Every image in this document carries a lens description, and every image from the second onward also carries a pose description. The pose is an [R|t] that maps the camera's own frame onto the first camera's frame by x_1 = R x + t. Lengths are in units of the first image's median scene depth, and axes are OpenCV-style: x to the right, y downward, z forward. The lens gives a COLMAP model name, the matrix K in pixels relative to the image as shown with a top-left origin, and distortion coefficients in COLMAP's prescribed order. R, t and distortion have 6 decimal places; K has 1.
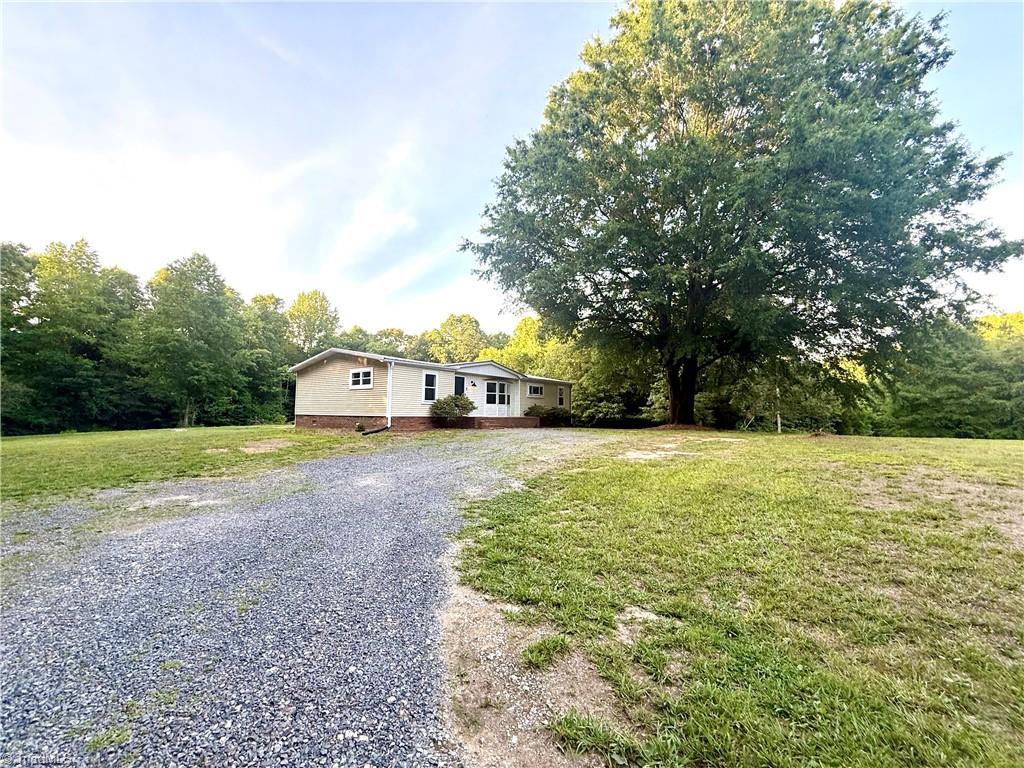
lens RADIAL K [[406.8, 0, 508.5], [0, 406.8, 383.5], [0, 0, 1]] dist [-0.001723, 0.001016]
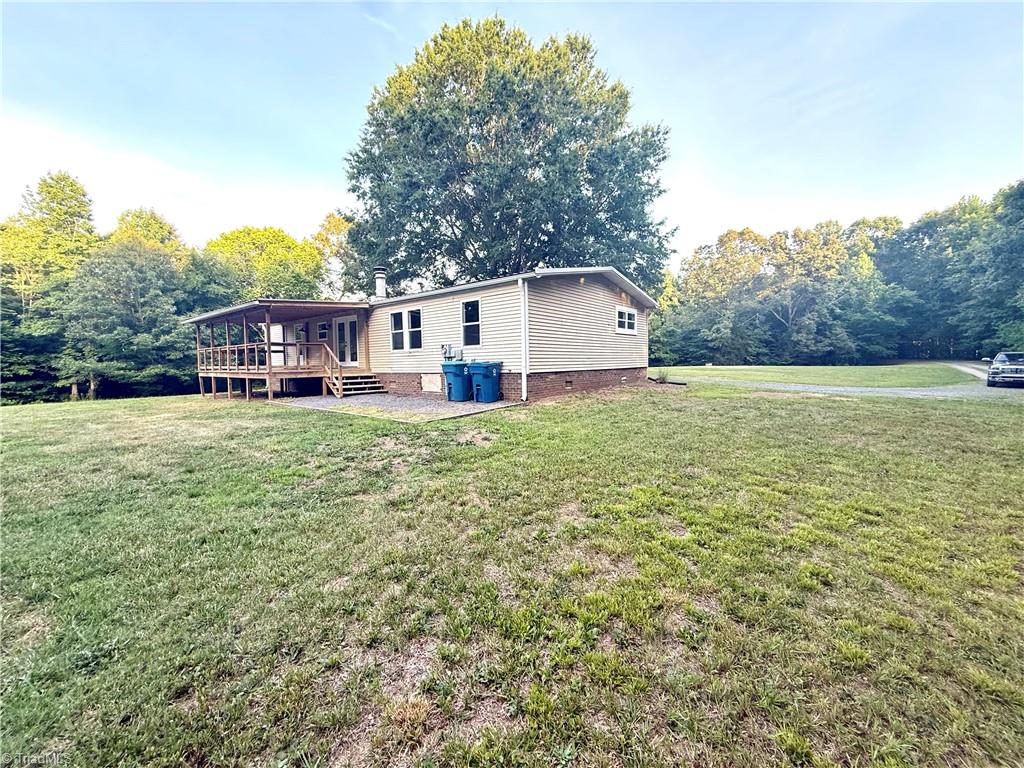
lens RADIAL K [[406.8, 0, 507.7], [0, 406.8, 382.3], [0, 0, 1]] dist [-0.001723, 0.001016]
pose [[0.043875, -0.059311, 0.997275, -1.142269], [-0.055423, 0.996554, 0.061706, 0.069768], [-0.997499, -0.057979, 0.040437, 1.162116]]
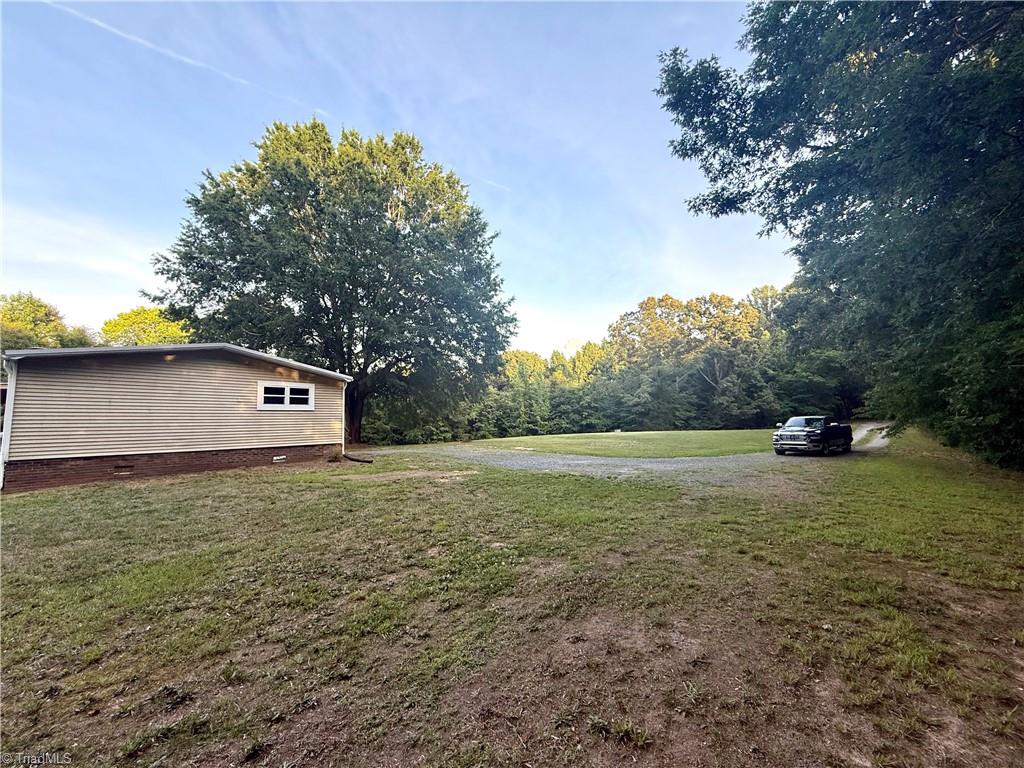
lens RADIAL K [[406.8, 0, 507.6], [0, 406.8, 381.7], [0, 0, 1]] dist [-0.001723, 0.001016]
pose [[0.063914, 0.102151, 0.992714, -1.063023], [-0.035947, 0.994338, -0.100003, 0.021478], [-0.997308, -0.029293, 0.067224, 0.526909]]
